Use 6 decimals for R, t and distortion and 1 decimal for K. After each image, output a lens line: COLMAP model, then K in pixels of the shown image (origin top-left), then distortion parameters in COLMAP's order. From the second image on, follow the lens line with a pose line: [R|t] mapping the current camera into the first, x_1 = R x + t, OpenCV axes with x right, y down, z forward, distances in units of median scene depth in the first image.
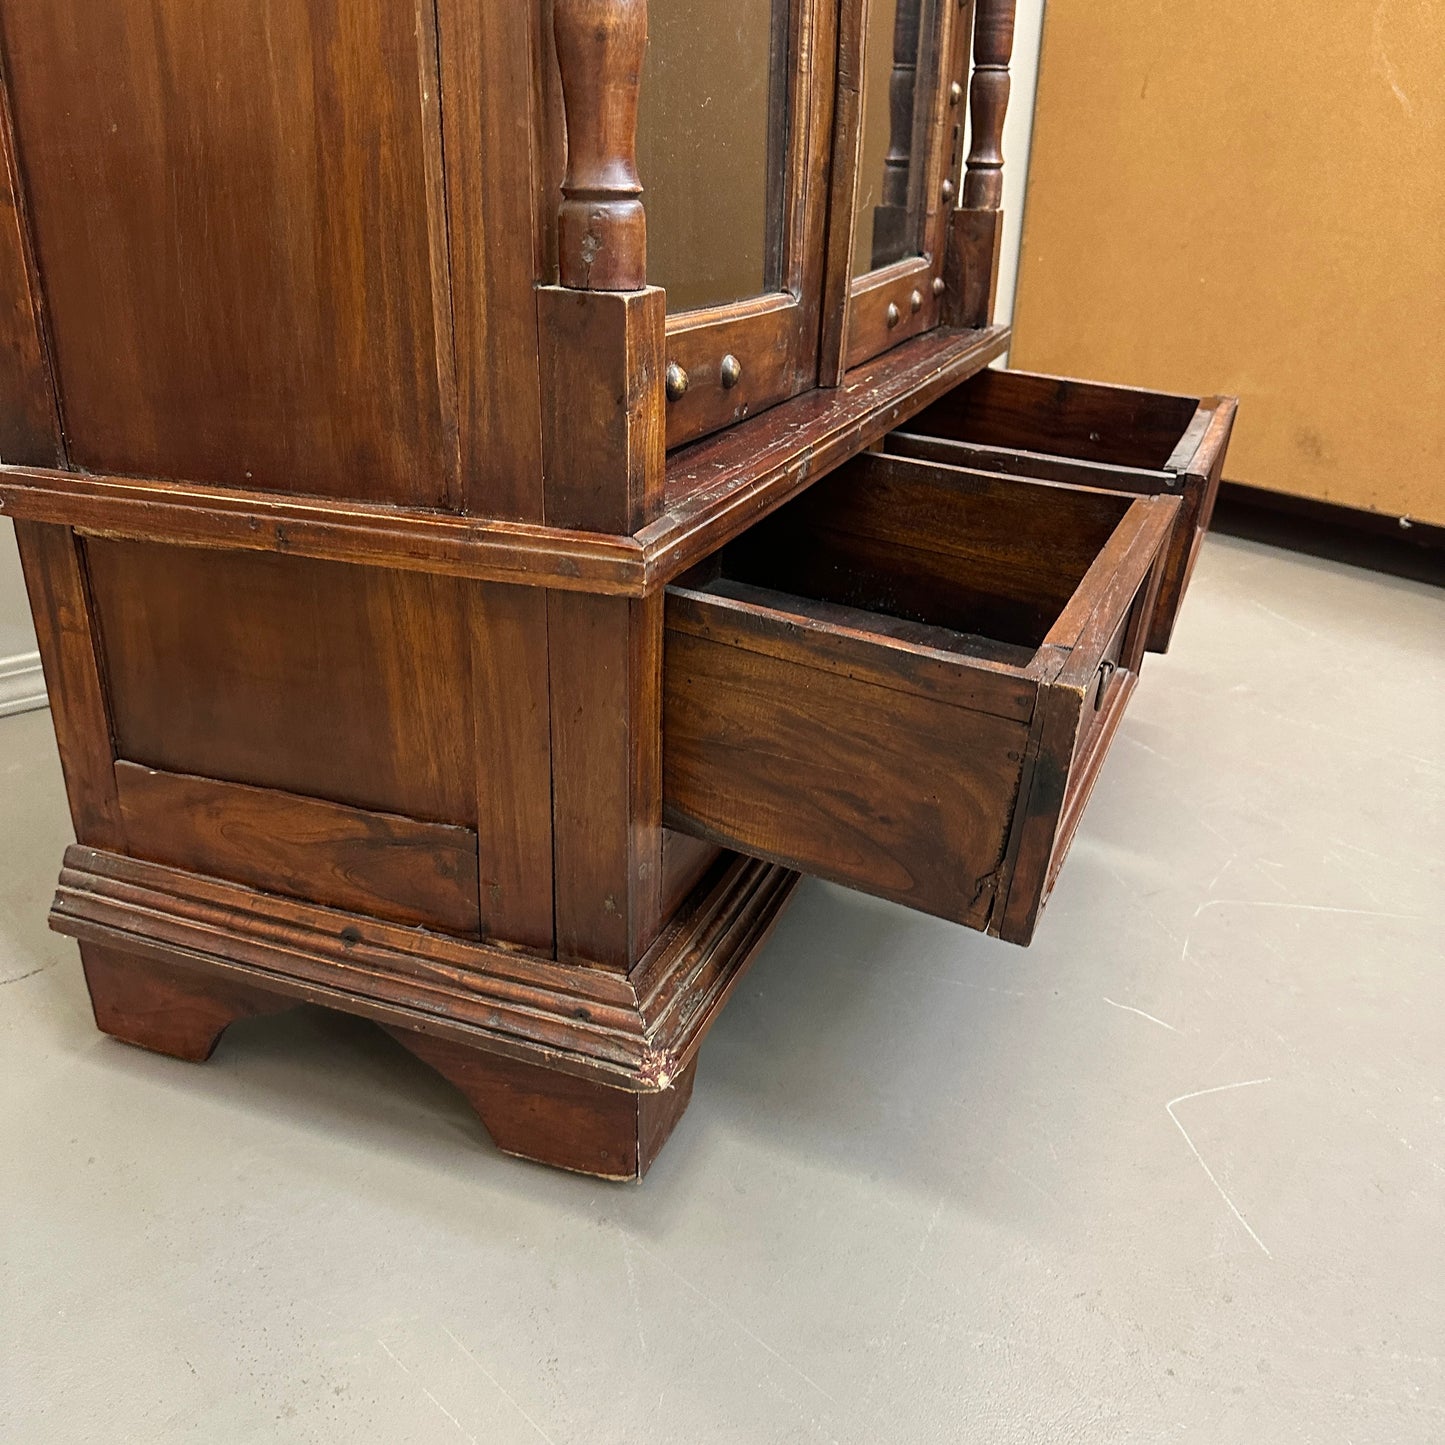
lens RADIAL K [[1361.2, 0, 720.1], [0, 1361.2, 715.6], [0, 0, 1]] dist [0.177184, -0.399171]
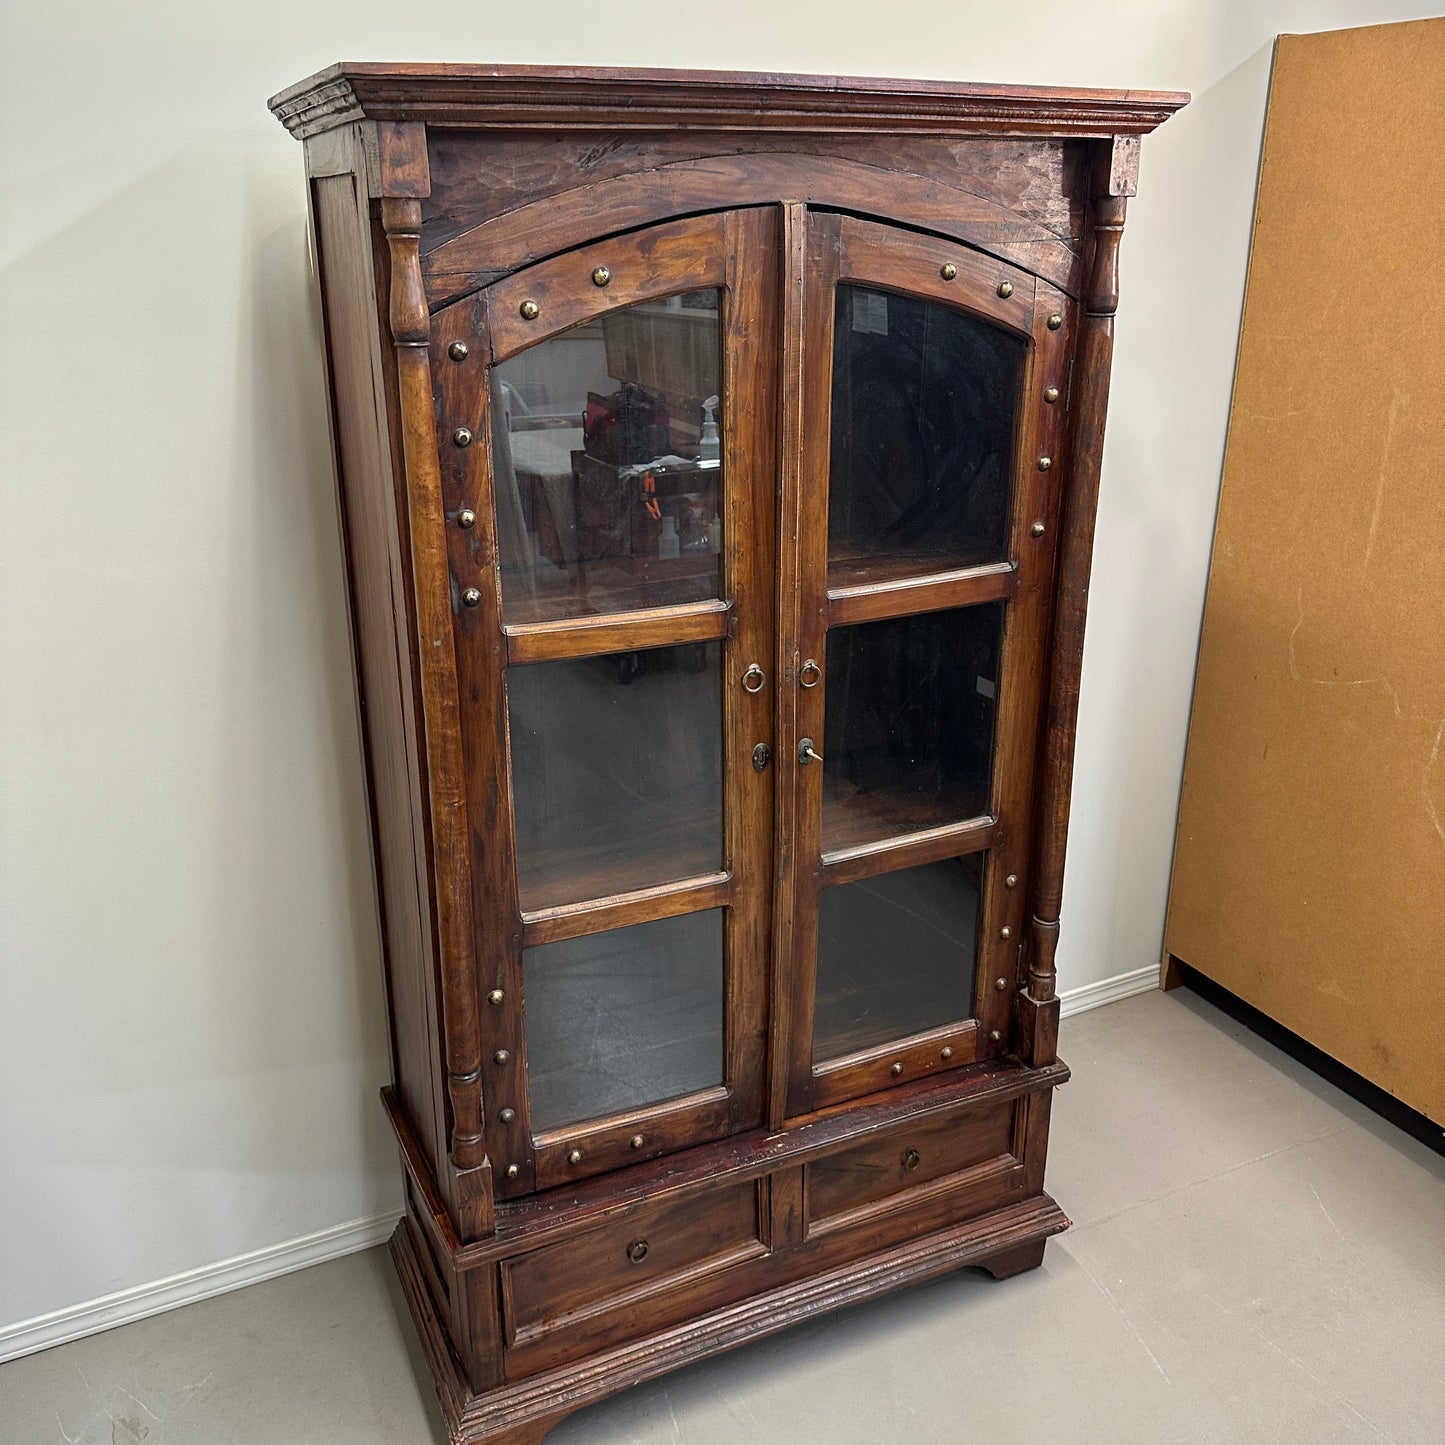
lens RADIAL K [[1361.2, 0, 720.1], [0, 1361.2, 715.6], [0, 0, 1]] dist [0.177184, -0.399171]
pose [[0.719005, 0.221494, -0.658766, 1.609708], [-0.251508, 0.966538, 0.050469, -1.217993], [0.647901, 0.129397, 0.750653, -0.717039]]
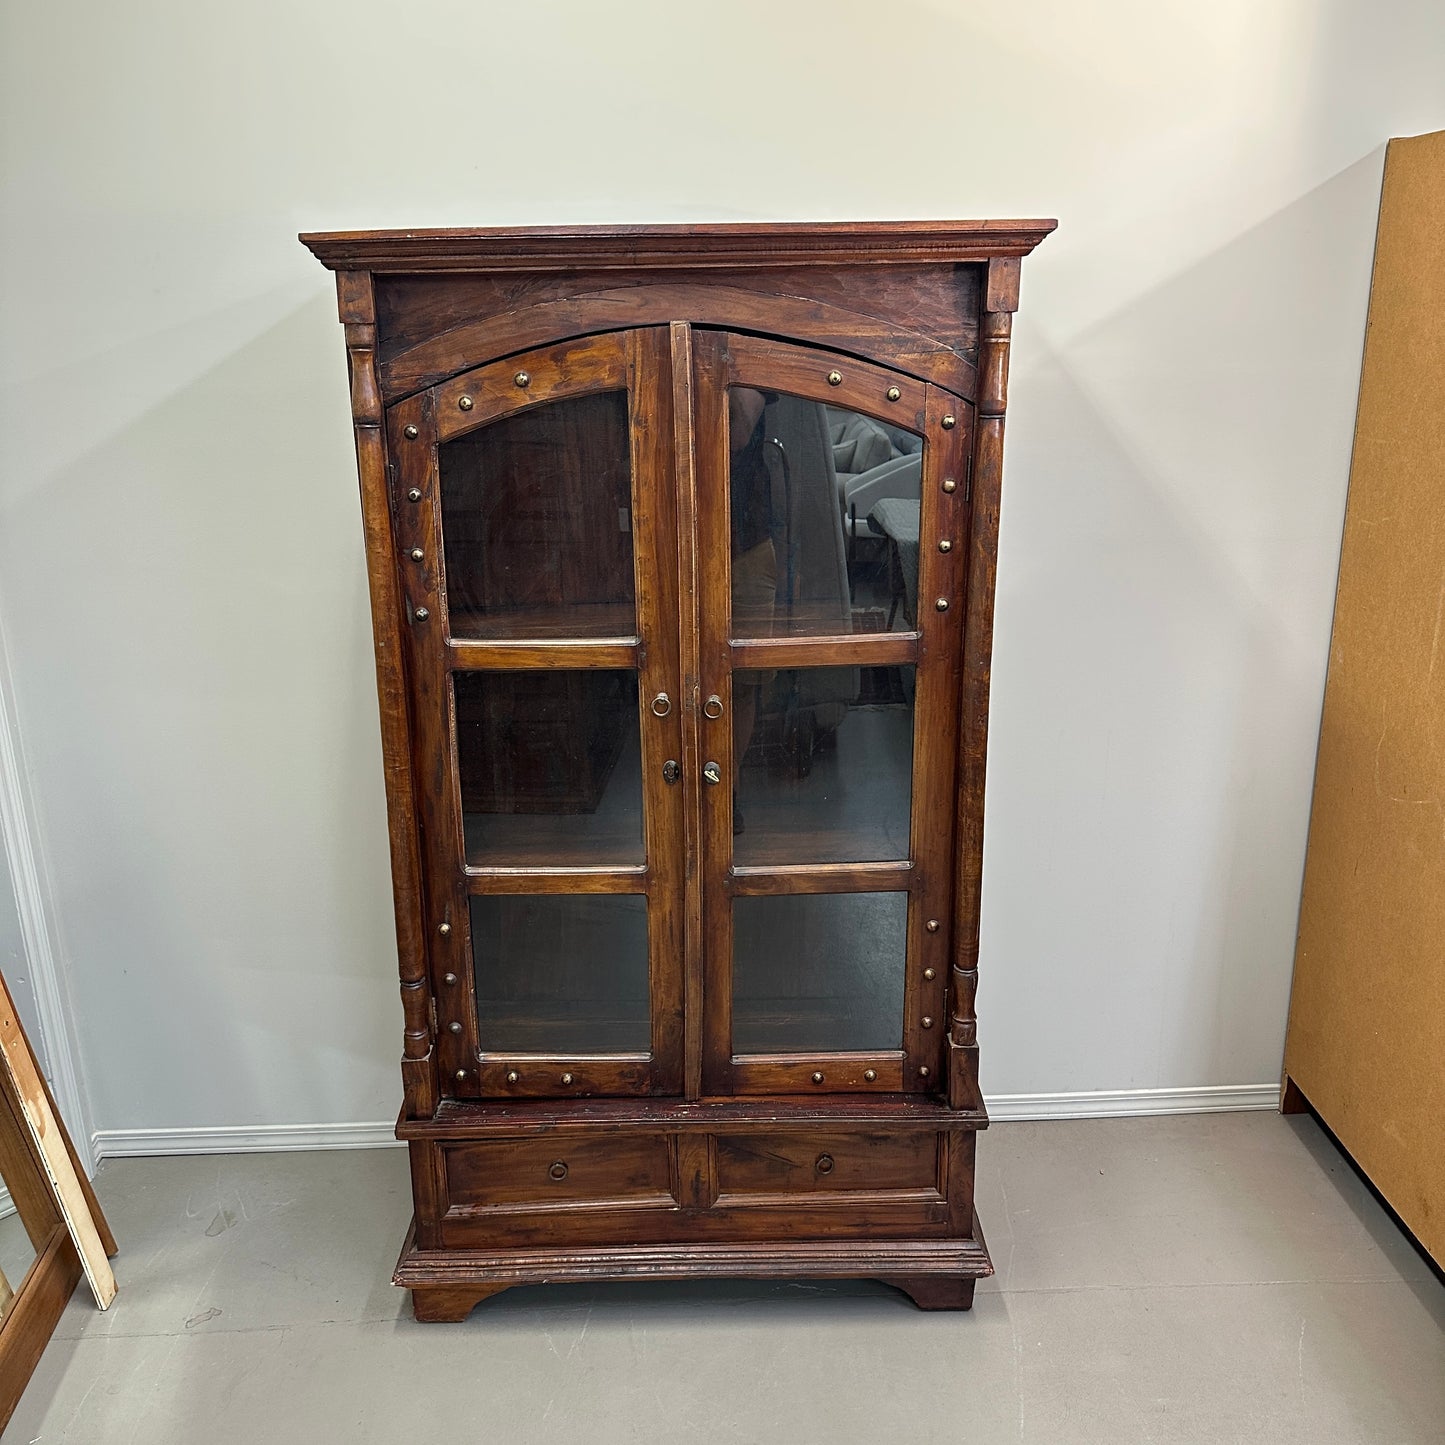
lens RADIAL K [[1361.2, 0, 720.1], [0, 1361.2, 715.6], [0, 0, 1]] dist [0.177184, -0.399171]
pose [[0.363452, 0.247428, -0.898155, 2.679987], [-0.335465, 0.934172, 0.121599, -1.537888], [0.869118, 0.257104, 0.422530, -0.020617]]
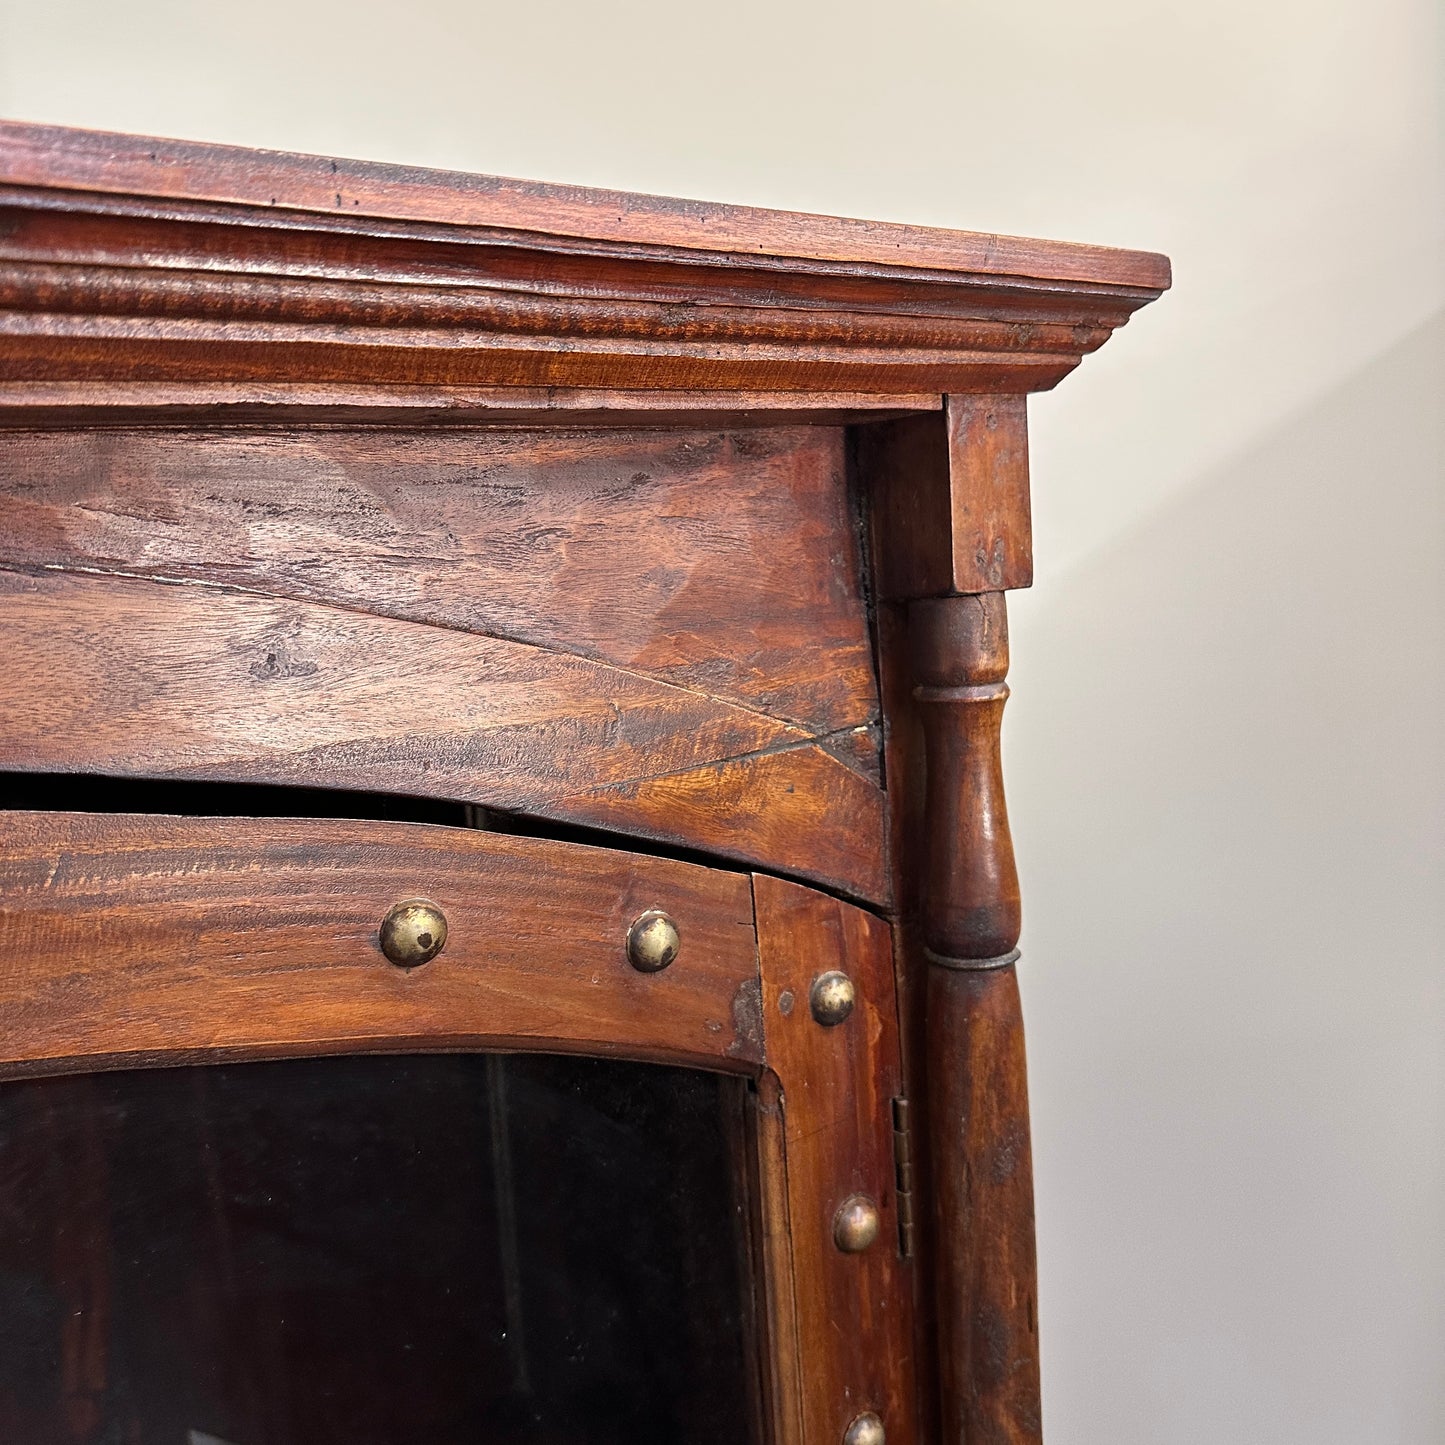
lens RADIAL K [[1361.2, 0, 720.1], [0, 1361.2, 715.6], [0, 0, 1]] dist [0.177184, -0.399171]
pose [[0.846583, 0.006484, -0.532217, 0.634010], [-0.131687, 0.971390, -0.197636, -1.886584], [0.515709, 0.237402, 0.823216, 0.705868]]
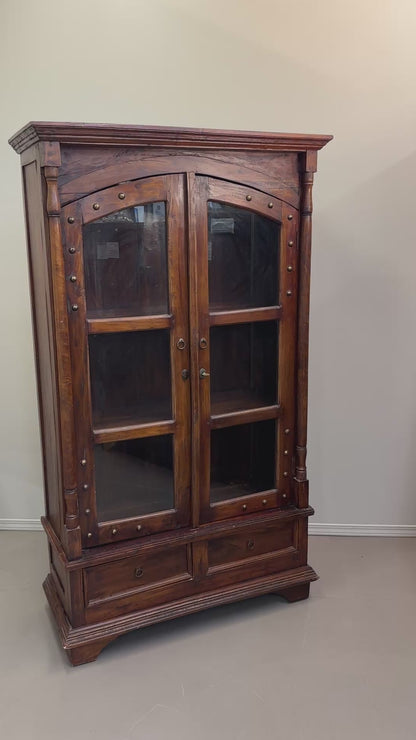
lens RADIAL K [[640.7, 0, 208.0], [0, 640.7, 370.0], [0, 0, 1]] dist [0.092610, -0.007410]
pose [[0.709159, 0.133405, -0.692313, 2.245850], [-0.246791, 0.966784, -0.066503, -0.895164], [0.660445, 0.218018, 0.718526, -0.949987]]
